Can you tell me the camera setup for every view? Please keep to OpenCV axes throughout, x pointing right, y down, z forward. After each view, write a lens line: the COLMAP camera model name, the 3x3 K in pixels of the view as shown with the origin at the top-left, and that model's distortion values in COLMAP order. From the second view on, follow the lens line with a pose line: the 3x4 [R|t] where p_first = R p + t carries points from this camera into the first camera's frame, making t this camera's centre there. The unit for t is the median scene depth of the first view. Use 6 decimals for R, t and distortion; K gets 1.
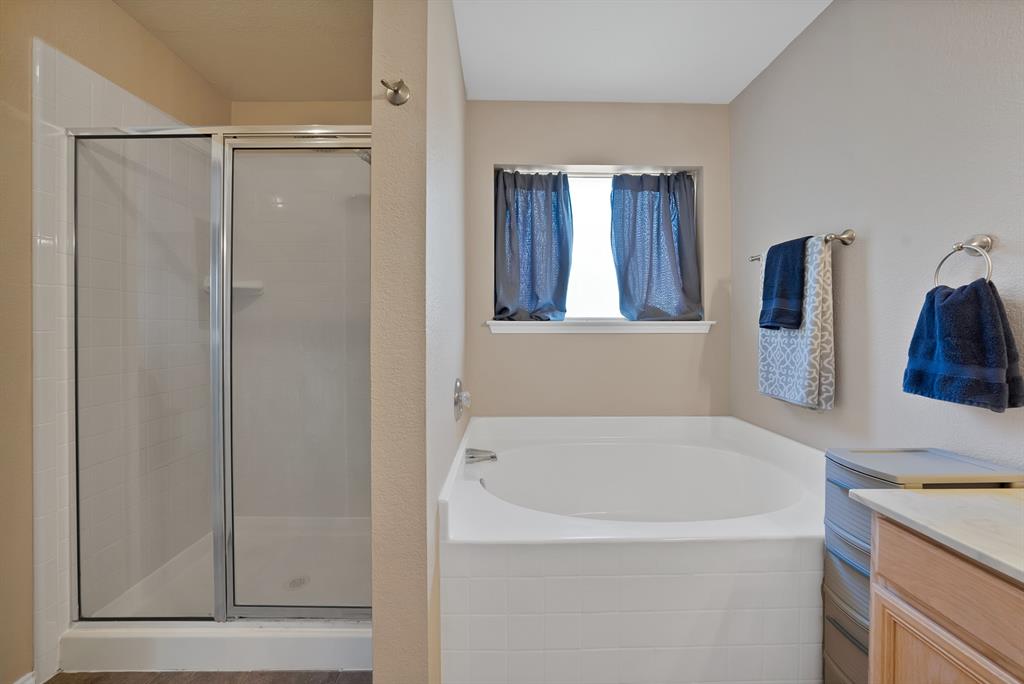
lens RADIAL K [[378.7, 0, 509.5], [0, 378.7, 339.4], [0, 0, 1]] dist [-0.028534, 0.007085]
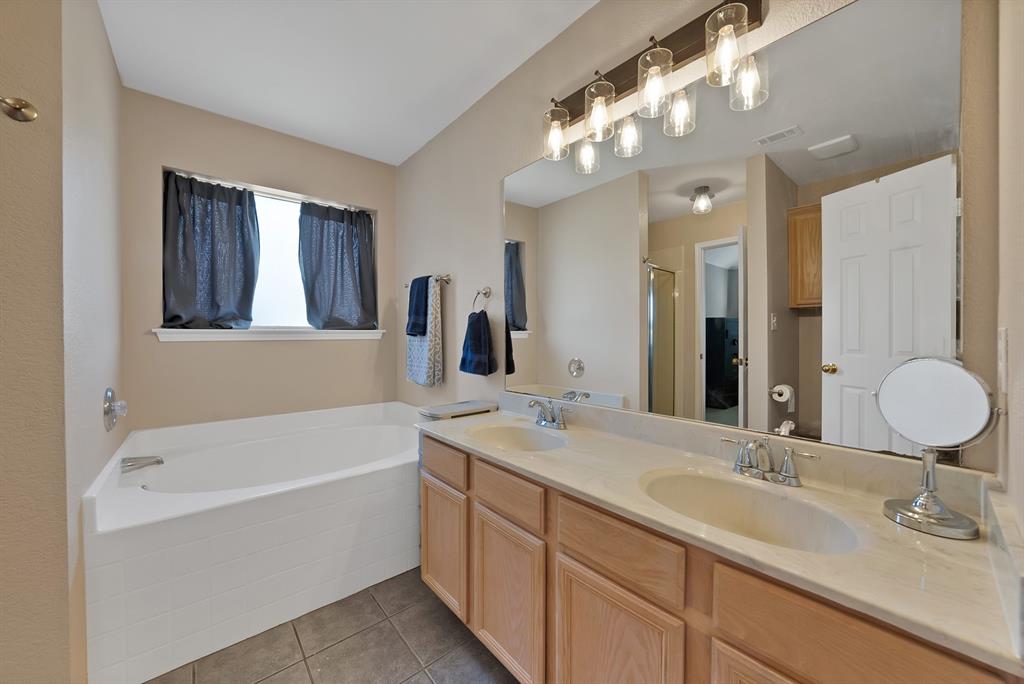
lens RADIAL K [[378.7, 0, 509.5], [0, 378.7, 339.4], [0, 0, 1]] dist [-0.028534, 0.007085]
pose [[0.775687, -0.009898, 0.631040, 0.047569], [0.021872, 0.999698, -0.011205, 0.008315], [-0.630739, 0.022494, 0.775669, -0.289959]]
